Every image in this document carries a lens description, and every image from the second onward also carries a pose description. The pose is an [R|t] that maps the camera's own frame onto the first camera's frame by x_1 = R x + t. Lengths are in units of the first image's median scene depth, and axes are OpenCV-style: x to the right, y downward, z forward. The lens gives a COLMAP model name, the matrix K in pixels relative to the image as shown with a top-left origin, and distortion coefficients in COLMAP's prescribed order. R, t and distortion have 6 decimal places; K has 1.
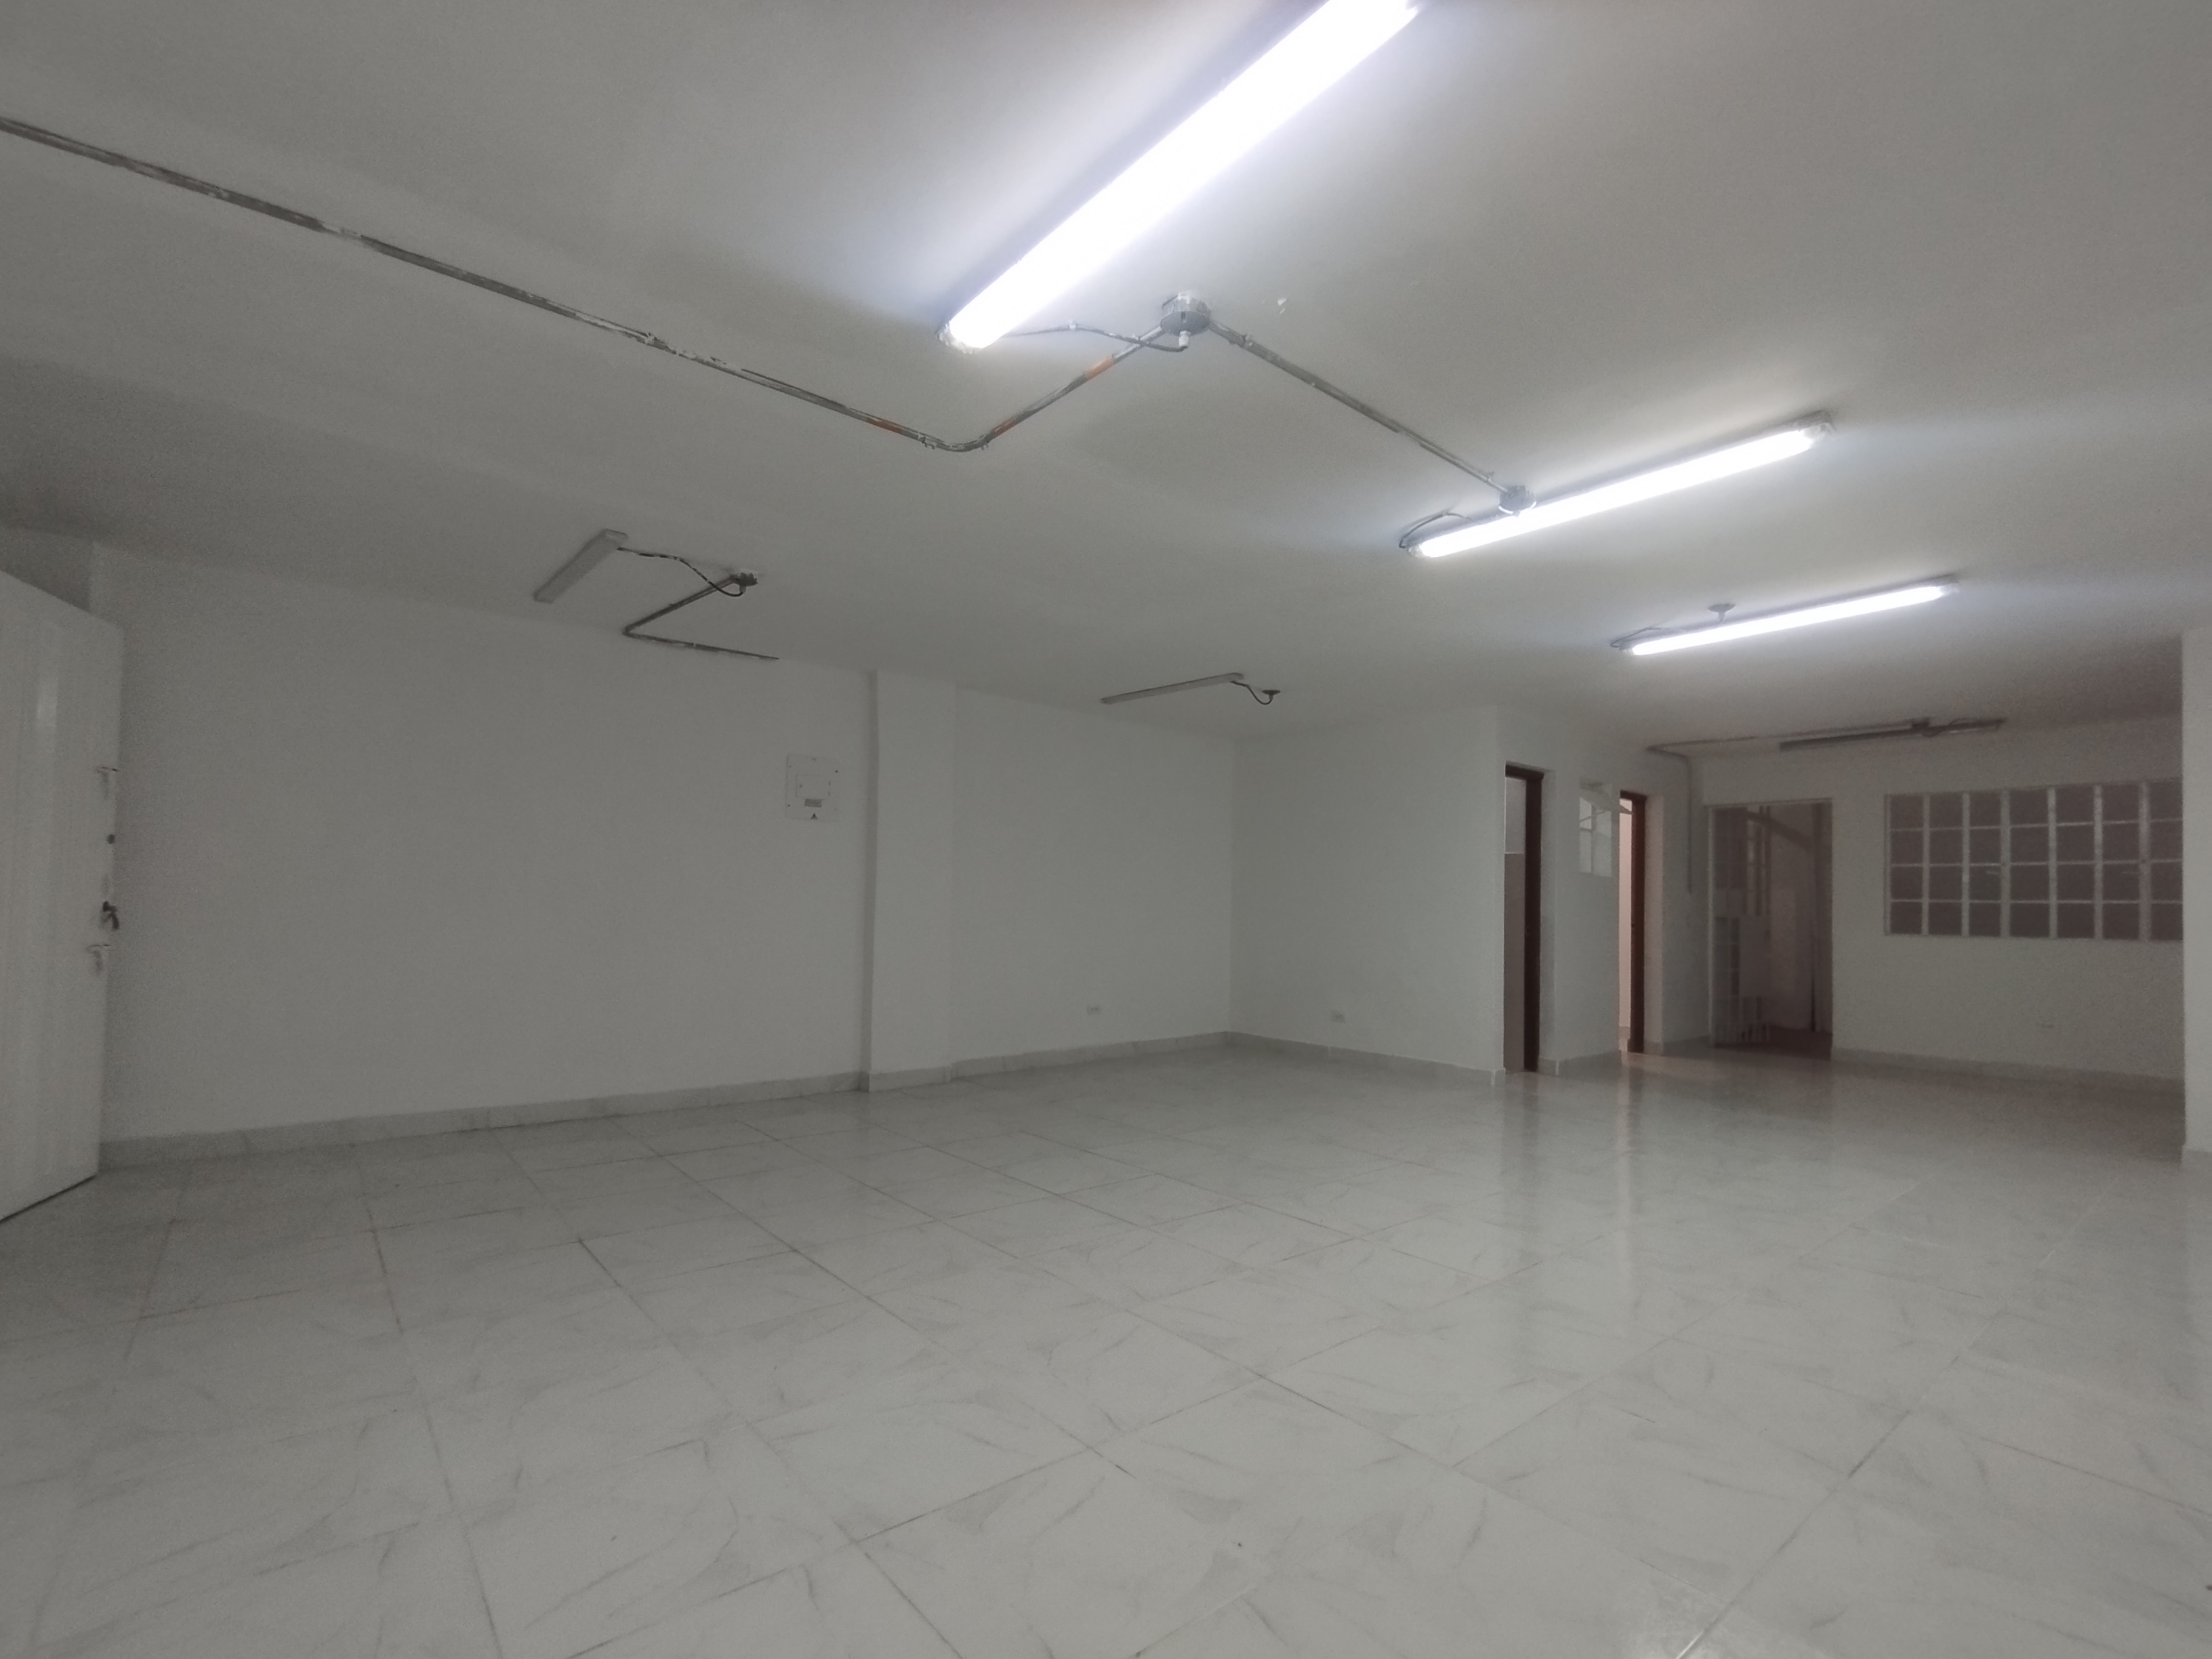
lens RADIAL K [[1027.7, 0, 1137.2], [0, 1027.7, 875.0], [0, 0, 1]] dist [-0.005646, 0.007166]
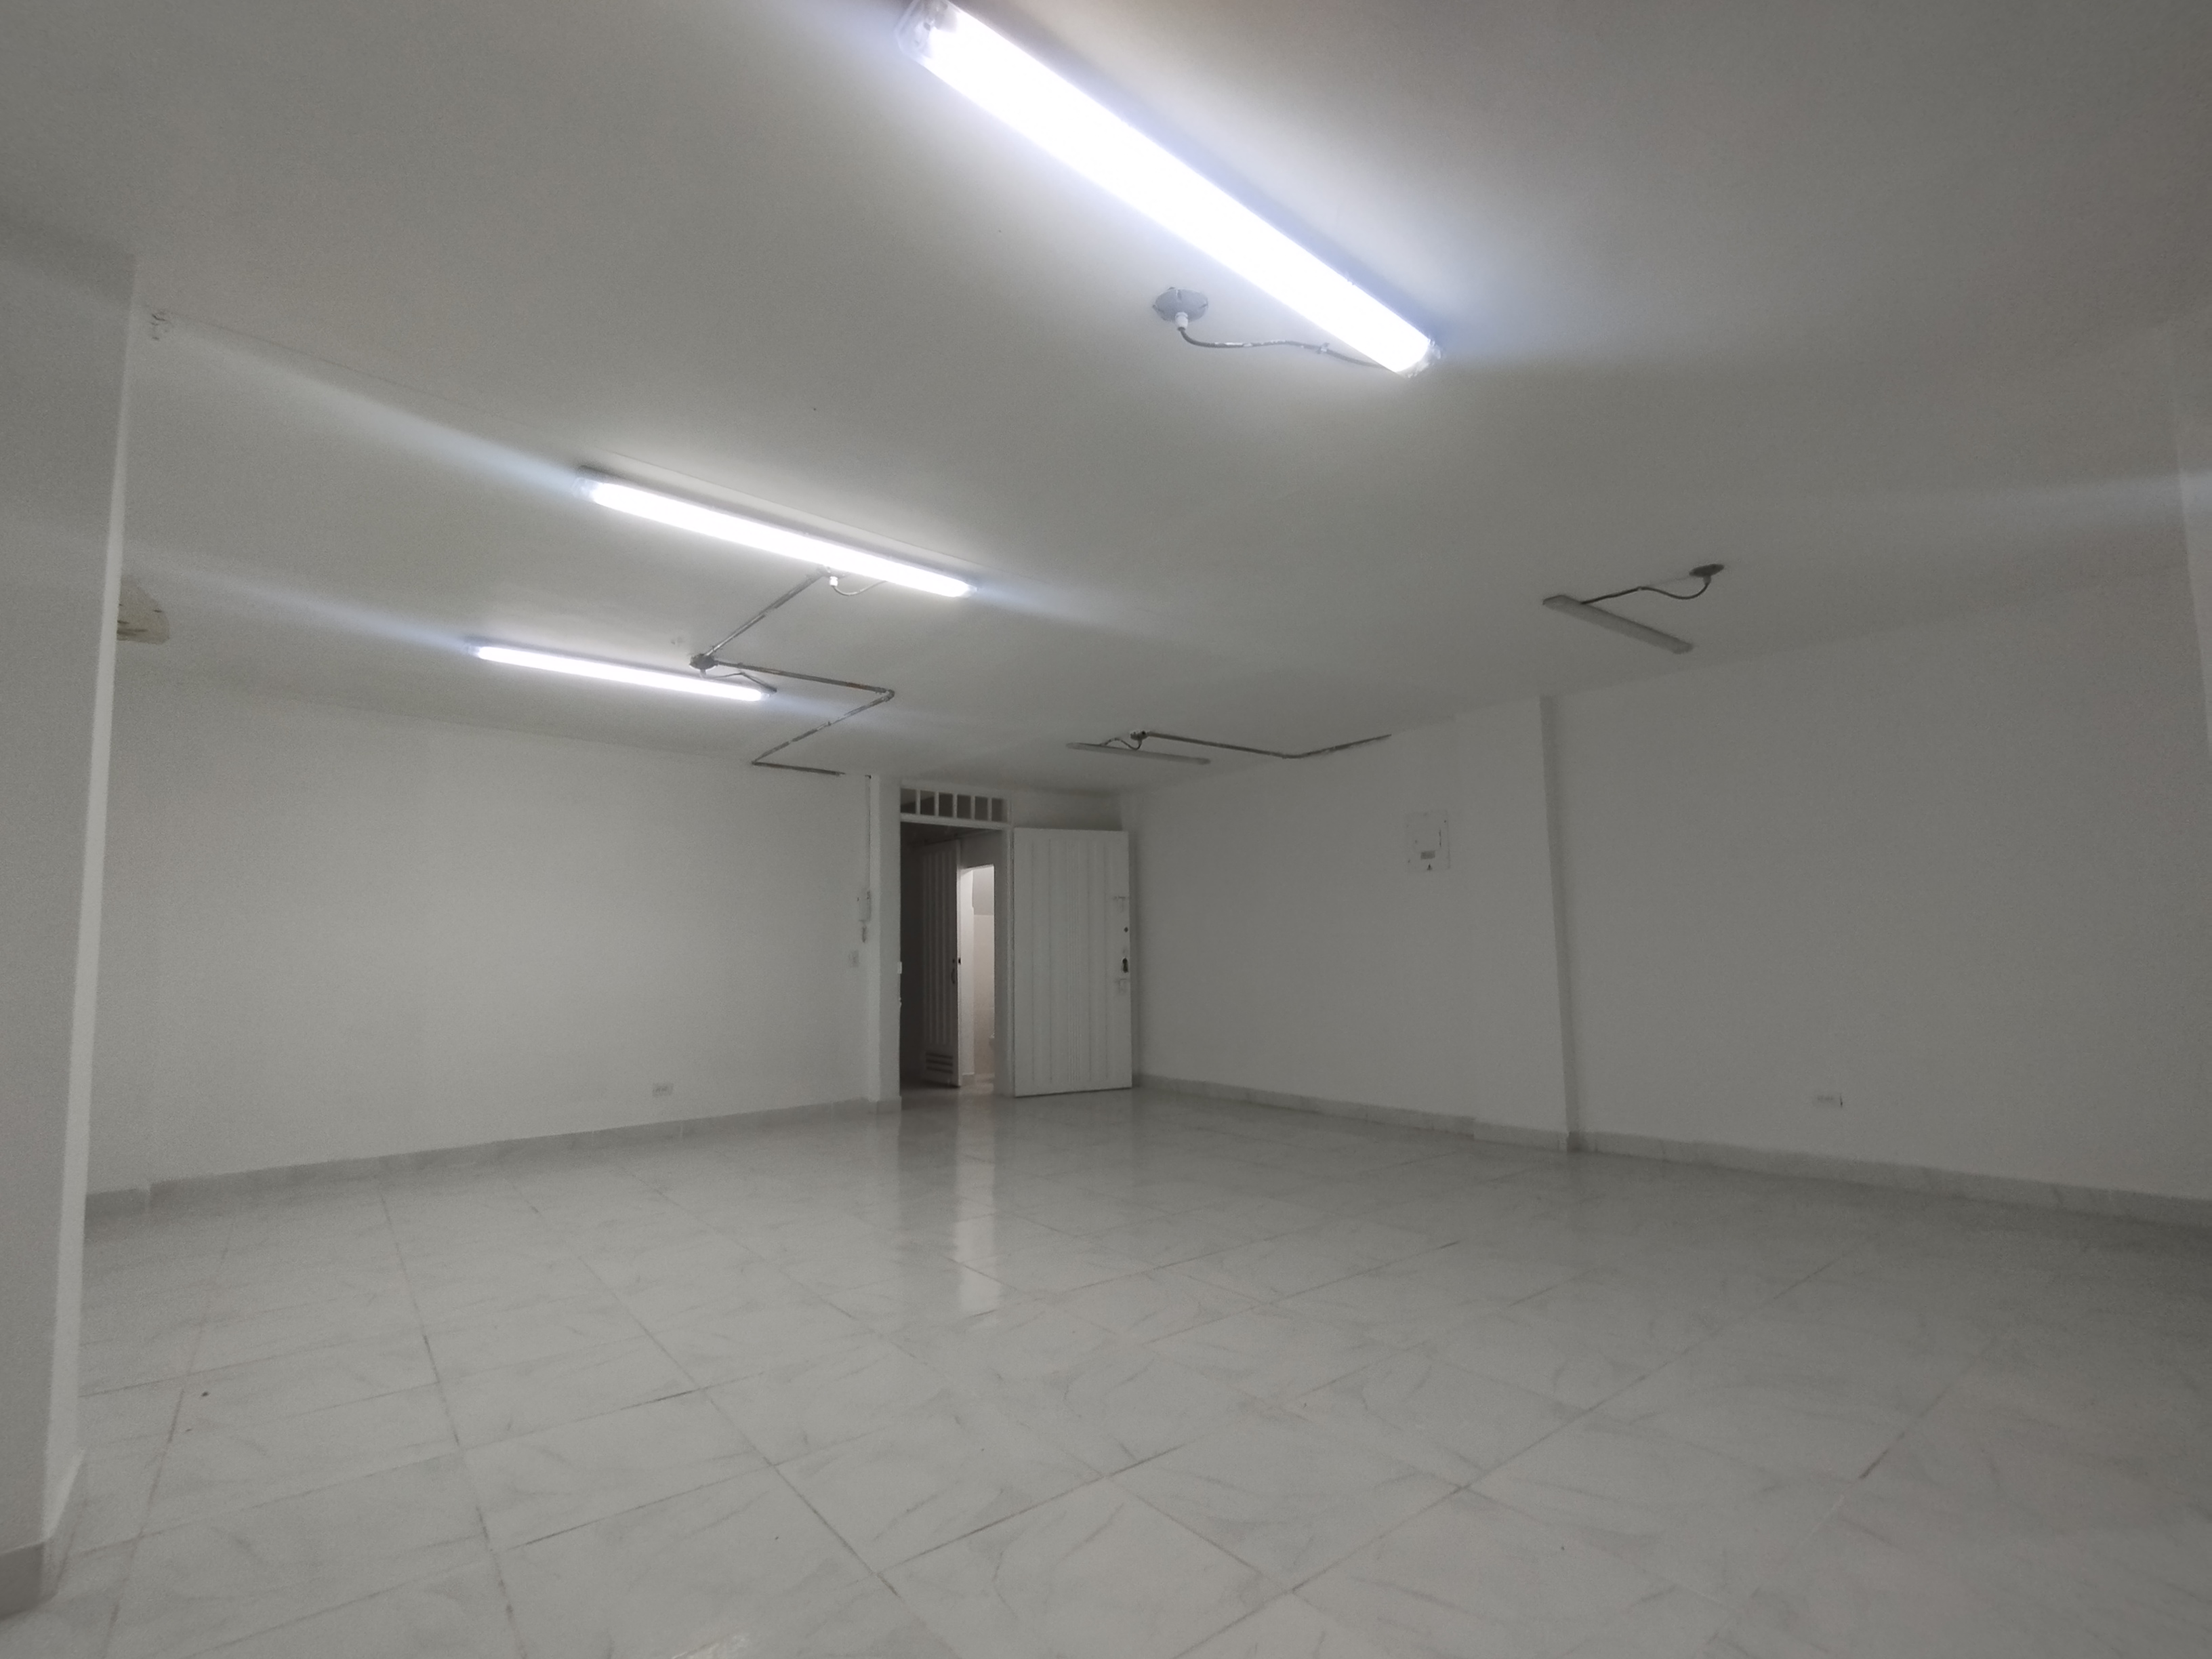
lens RADIAL K [[1042.1, 0, 1151.0], [0, 1042.1, 864.1], [0, 0, 1]] dist [-0.000340, 0.000467]
pose [[-0.033193, -0.105331, -0.993883, 0.724992], [0.046767, 0.993178, -0.106818, 0.039461], [0.998354, -0.050026, -0.028041, 0.691214]]
